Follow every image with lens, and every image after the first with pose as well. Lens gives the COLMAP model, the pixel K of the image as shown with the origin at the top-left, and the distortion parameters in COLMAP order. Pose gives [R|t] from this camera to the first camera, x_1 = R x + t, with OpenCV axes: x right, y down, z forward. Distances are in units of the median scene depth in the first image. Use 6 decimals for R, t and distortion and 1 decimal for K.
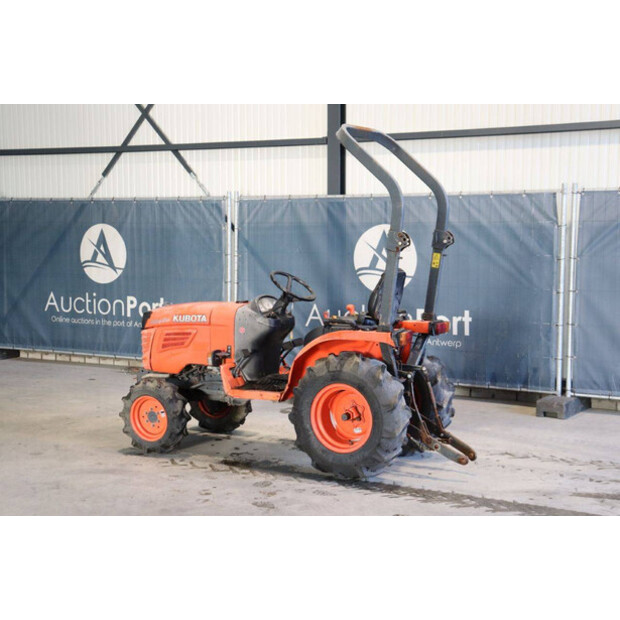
lens RADIAL K [[1028.7, 0, 309.1], [0, 1028.7, 308.0], [0, 0, 1]] dist [0.095008, 0.000000]
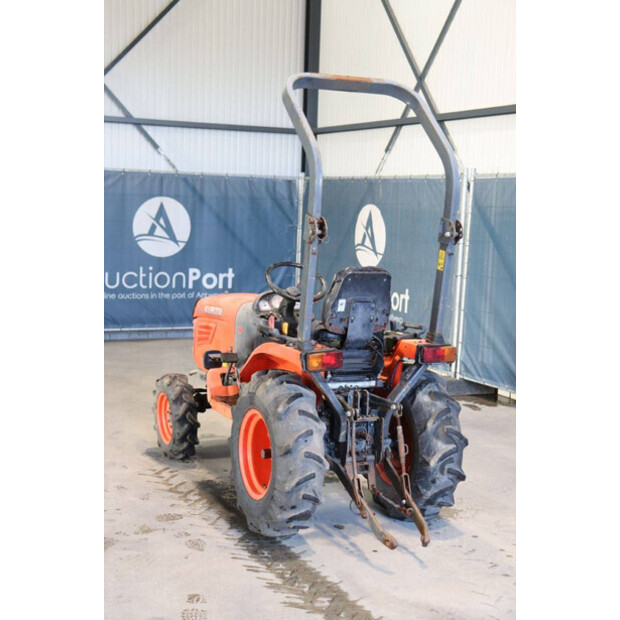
lens RADIAL K [[1013.7, 0, 313.7], [0, 1013.7, 314.1], [0, 0, 1]] dist [0.115500, 0.000000]
pose [[0.818614, 0.093357, -0.566706, 0.475204], [-0.083882, 0.995555, 0.042835, -0.031869], [0.568186, 0.012471, 0.822806, 0.388927]]
